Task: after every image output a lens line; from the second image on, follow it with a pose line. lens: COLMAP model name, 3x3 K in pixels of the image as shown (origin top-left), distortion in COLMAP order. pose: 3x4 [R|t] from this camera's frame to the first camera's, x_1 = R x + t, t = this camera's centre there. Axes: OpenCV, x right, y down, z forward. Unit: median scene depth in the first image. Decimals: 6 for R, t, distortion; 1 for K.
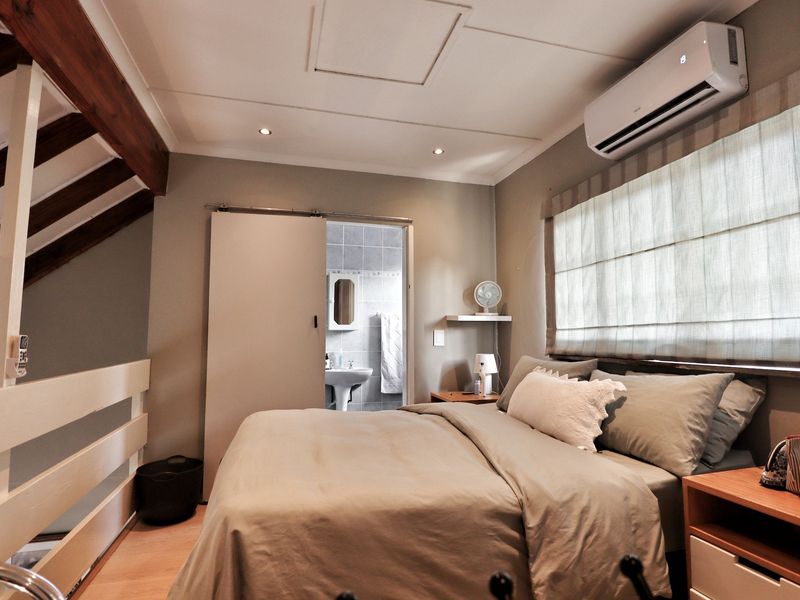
lens RADIAL K [[450.7, 0, 400.0], [0, 450.7, 300.0], [0, 0, 1]] dist [-0.002330, -0.001566]
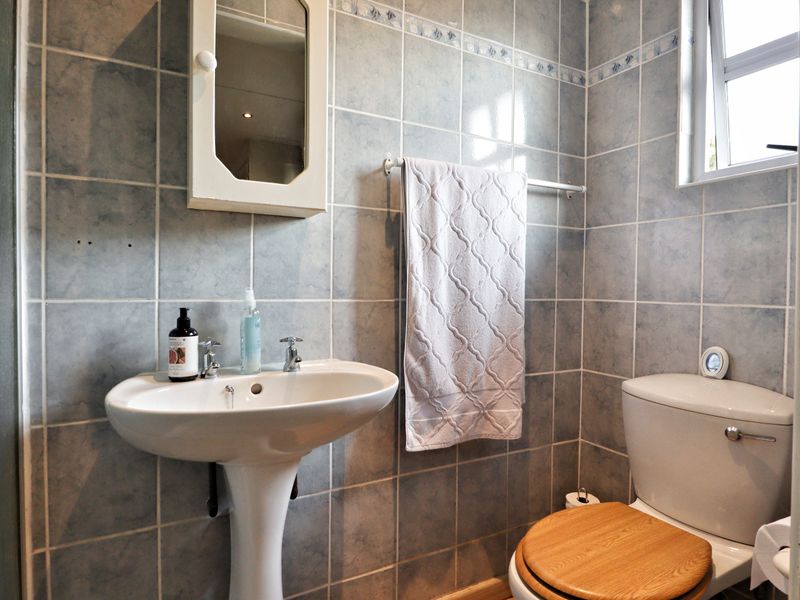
lens RADIAL K [[460.7, 0, 400.0], [0, 460.7, 300.0], [0, 0, 1]] dist [-0.002761, -0.003378]
pose [[0.972347, 0.002187, 0.233532, -0.273088], [-0.026725, 0.994430, 0.101959, 0.214759], [-0.232008, -0.105381, 0.966989, 1.840911]]
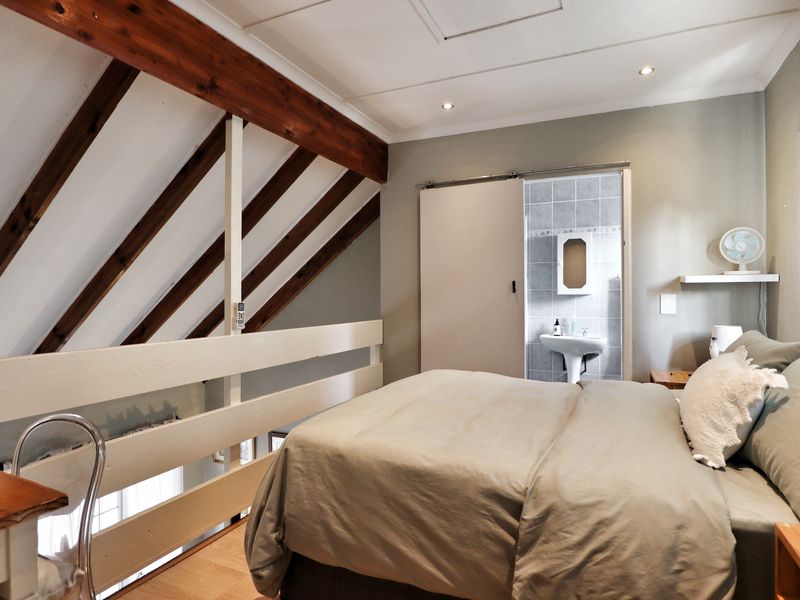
lens RADIAL K [[460.7, 0, 400.0], [0, 460.7, 300.0], [0, 0, 1]] dist [-0.002761, -0.003378]
pose [[0.768298, 0.003108, -0.640084, 0.493438], [0.050074, 0.996632, 0.064945, -0.001704], [0.638130, -0.081949, 0.765555, 0.125794]]
